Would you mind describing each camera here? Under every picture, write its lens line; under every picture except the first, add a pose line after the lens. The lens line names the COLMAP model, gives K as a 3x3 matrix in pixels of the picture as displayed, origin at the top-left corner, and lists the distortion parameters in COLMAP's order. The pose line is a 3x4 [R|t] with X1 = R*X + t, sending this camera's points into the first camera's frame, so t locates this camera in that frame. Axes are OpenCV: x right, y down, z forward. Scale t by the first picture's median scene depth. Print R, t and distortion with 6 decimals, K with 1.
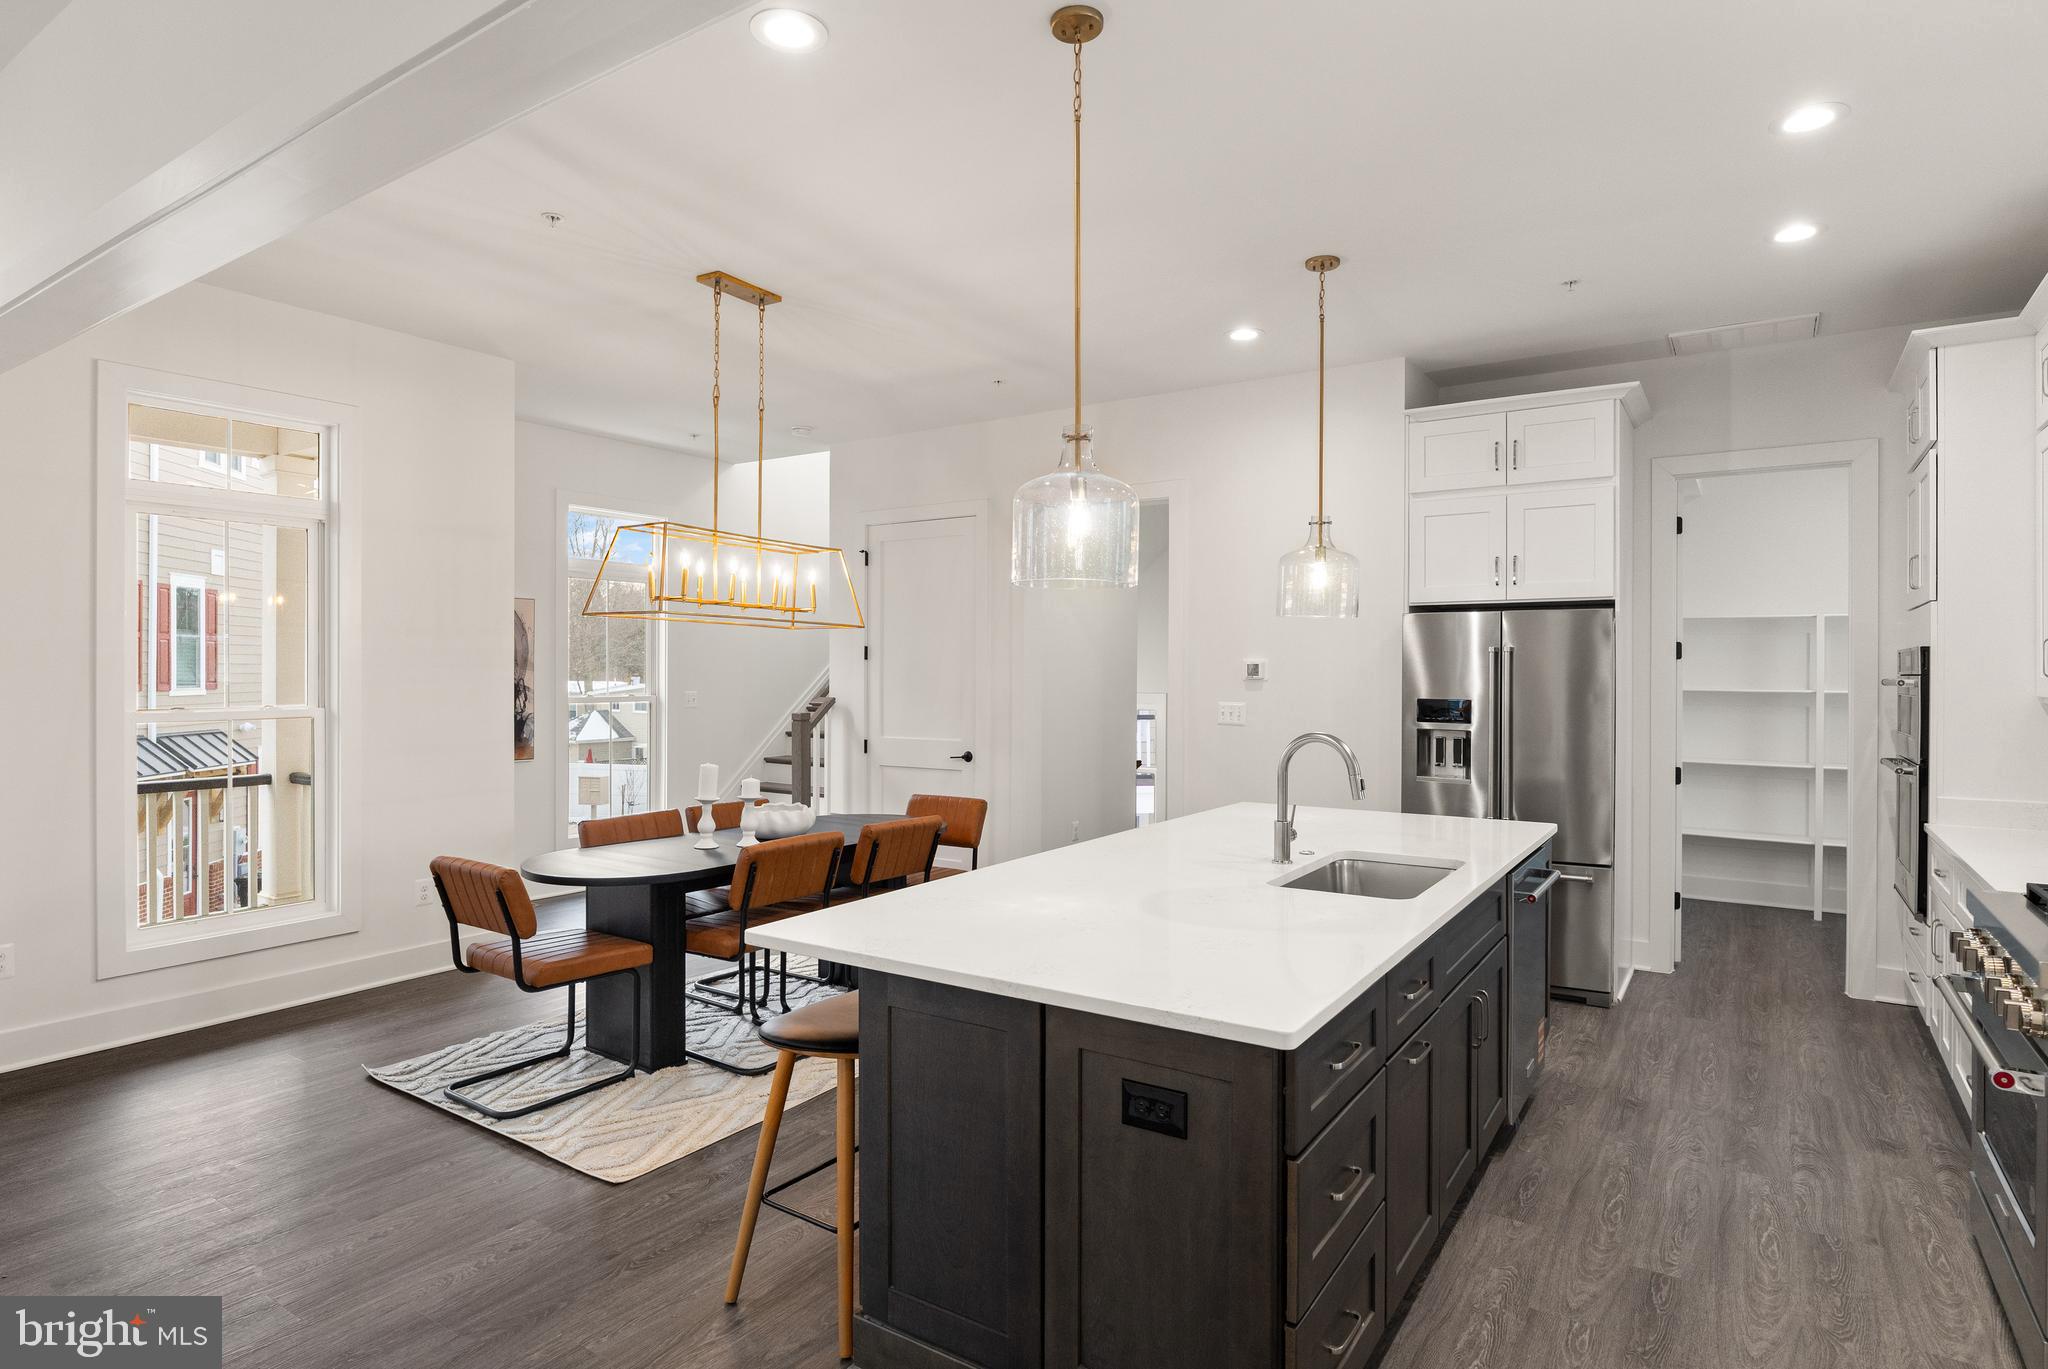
lens RADIAL K [[1102.6, 0, 1026.8], [0, 1102.6, 673.8], [0, 0, 1]] dist [-0.005006, -0.001729]
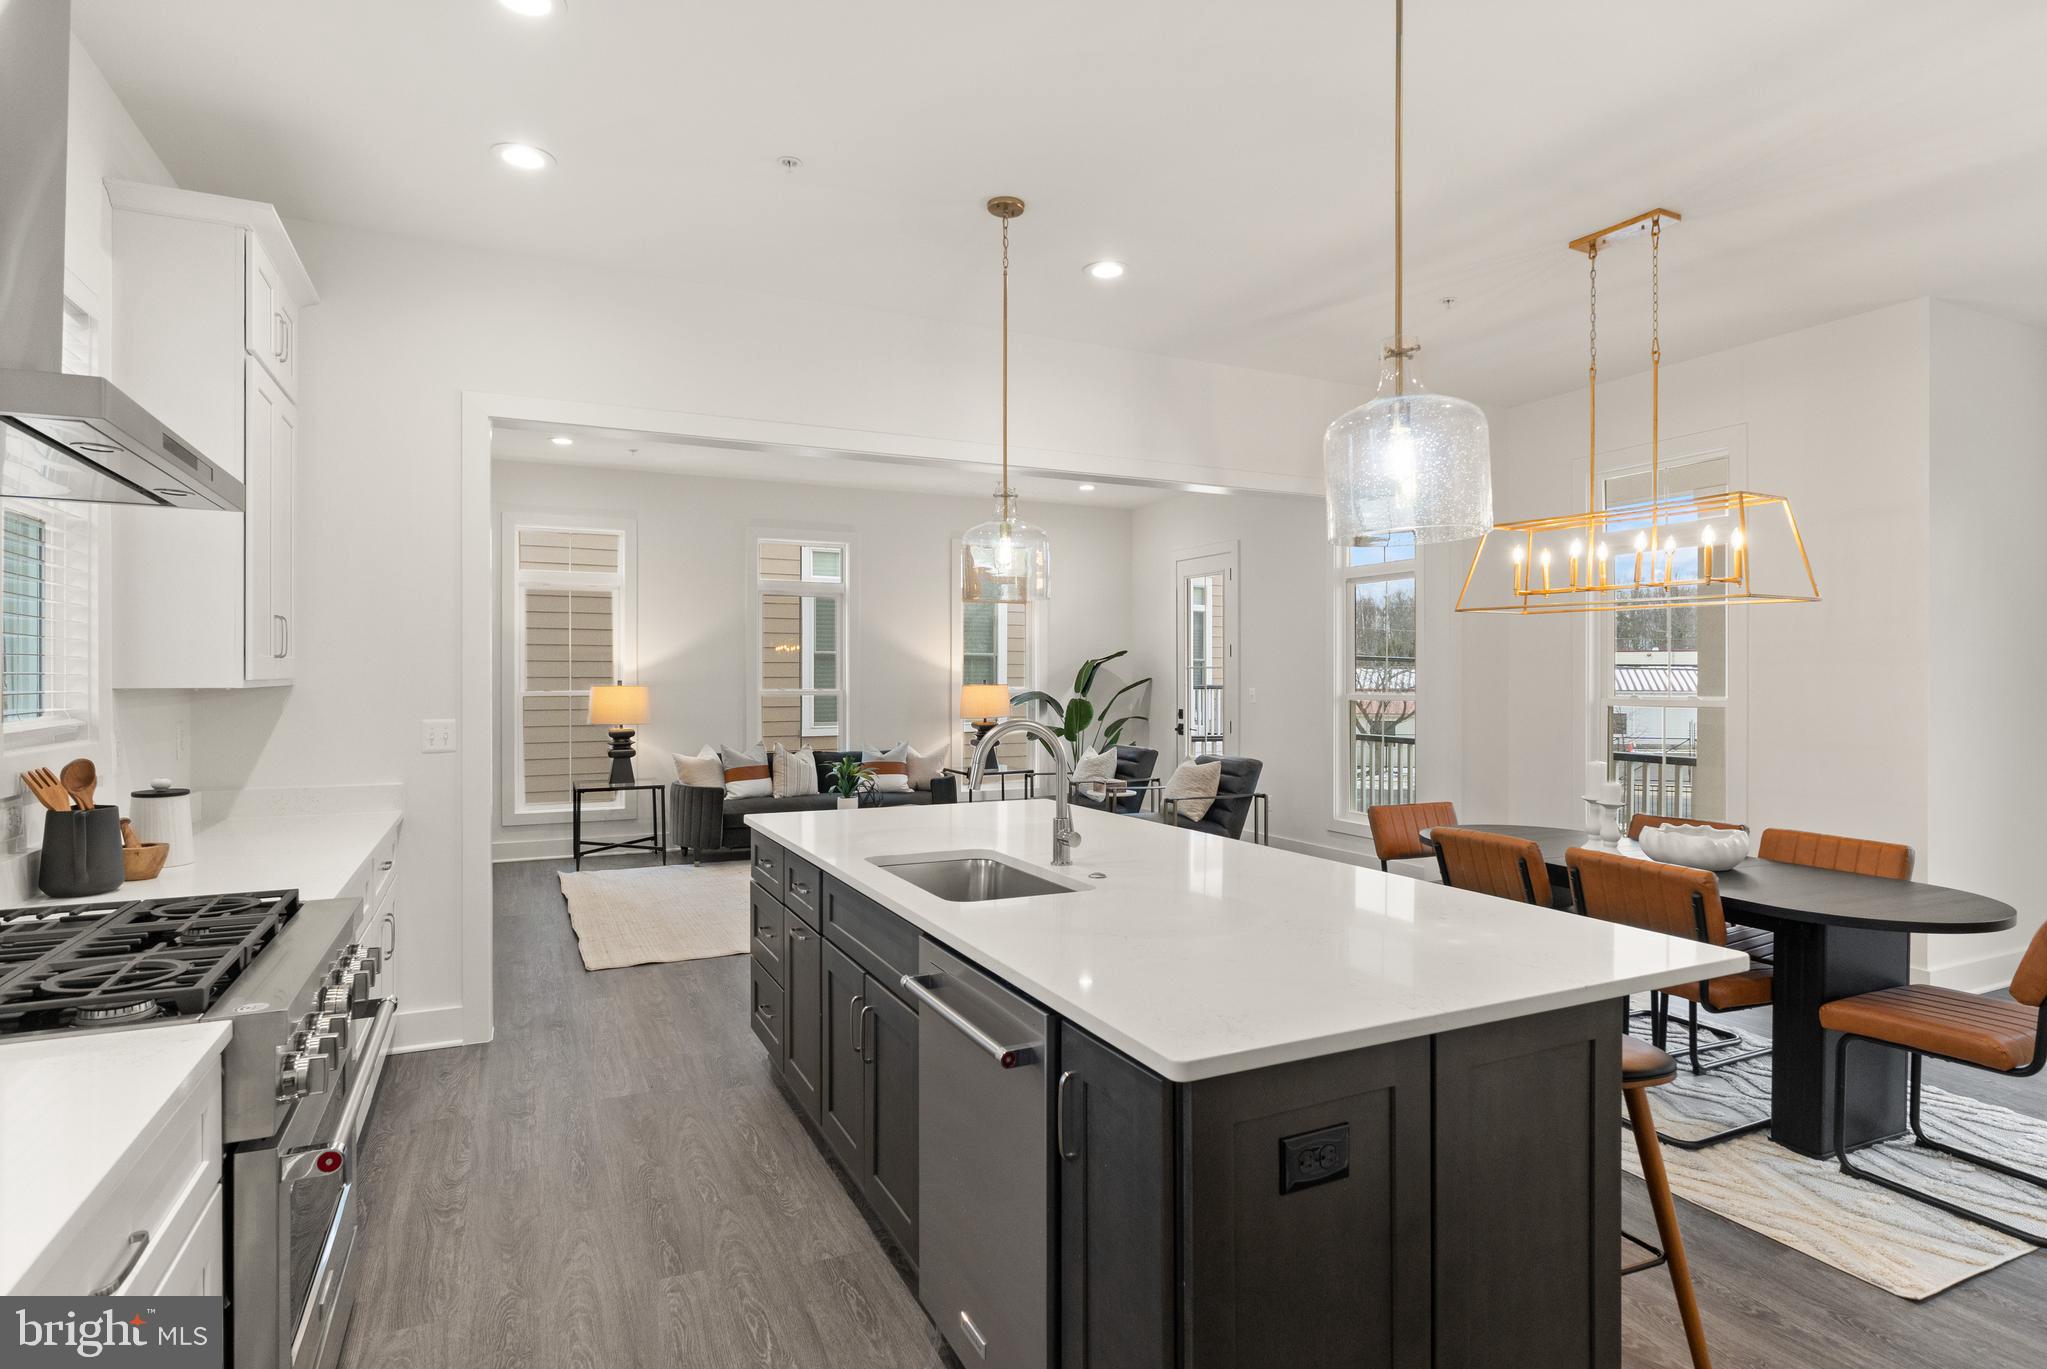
lens RADIAL K [[1075.7, 0, 1023.5], [0, 1075.7, 684.5], [0, 0, 1]] dist [-0.001059, 0.000125]
pose [[-0.515110, 0.002087, -0.857121, 0.755728], [-0.003850, 0.999981, 0.004748, 0.015020], [0.857115, 0.005746, -0.515093, 1.073122]]
